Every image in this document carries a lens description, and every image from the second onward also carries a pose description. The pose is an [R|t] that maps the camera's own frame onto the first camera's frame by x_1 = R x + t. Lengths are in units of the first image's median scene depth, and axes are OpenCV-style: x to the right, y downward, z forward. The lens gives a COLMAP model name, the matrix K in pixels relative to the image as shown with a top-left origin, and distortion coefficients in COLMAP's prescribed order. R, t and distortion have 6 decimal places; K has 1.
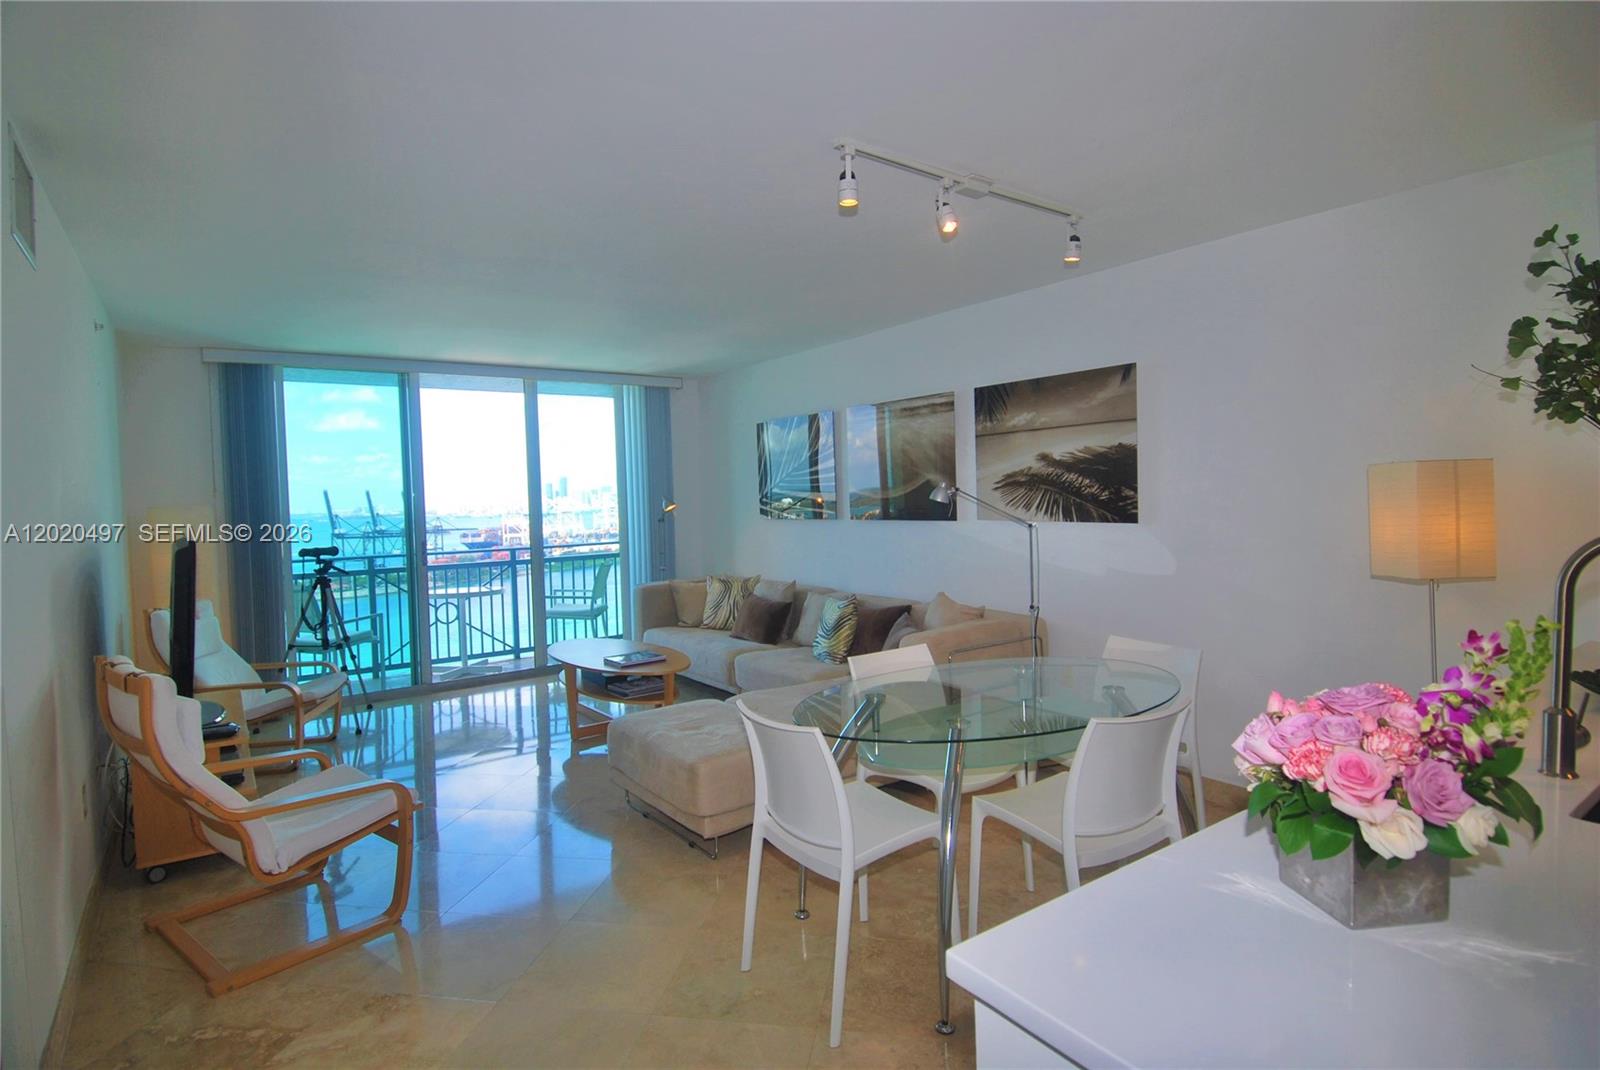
lens RADIAL K [[824.6, 0, 797.8], [0, 824.6, 530.8], [0, 0, 1]] dist [-0.003332, -0.000142]
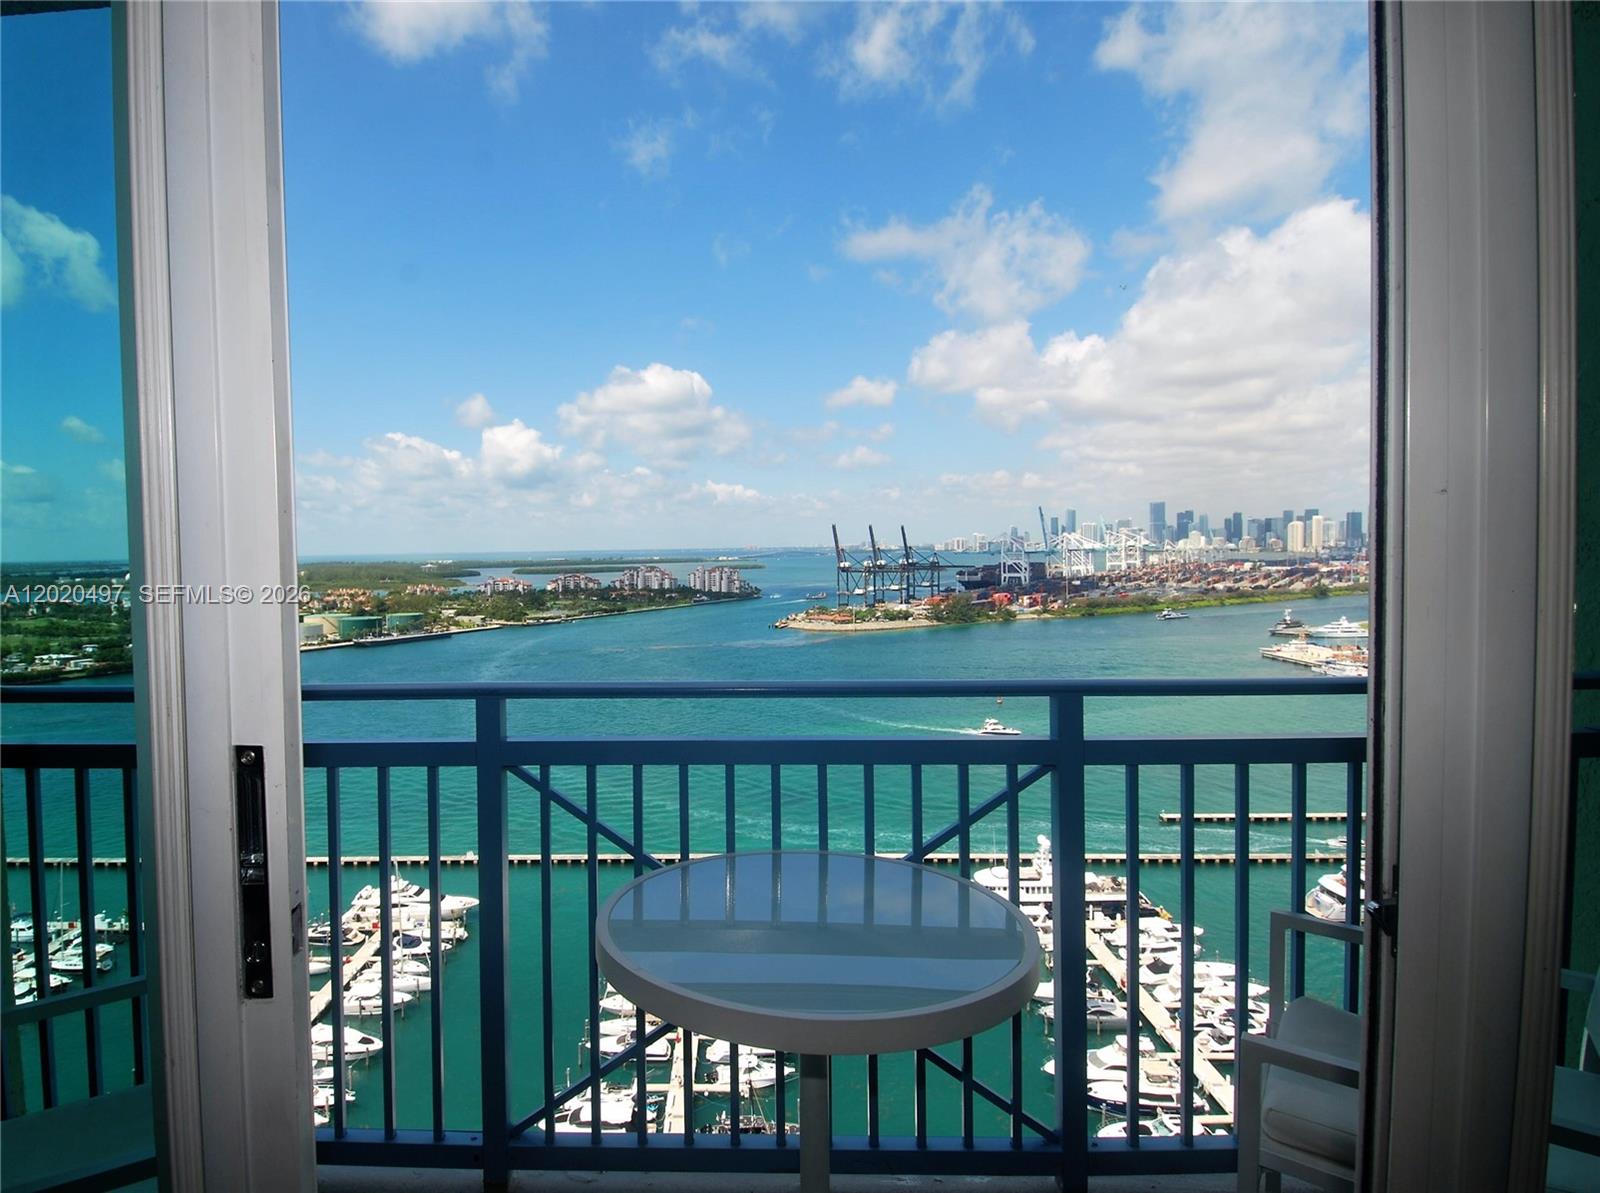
lens RADIAL K [[853.2, 0, 796.1], [0, 853.2, 591.0], [0, 0, 1]] dist [0.001904, 0.000070]
pose [[0.836854, 0.045672, -0.545518, -0.034690], [-0.032459, 0.998900, 0.033837, -0.000975], [0.546463, -0.010610, 0.837416, 0.093886]]
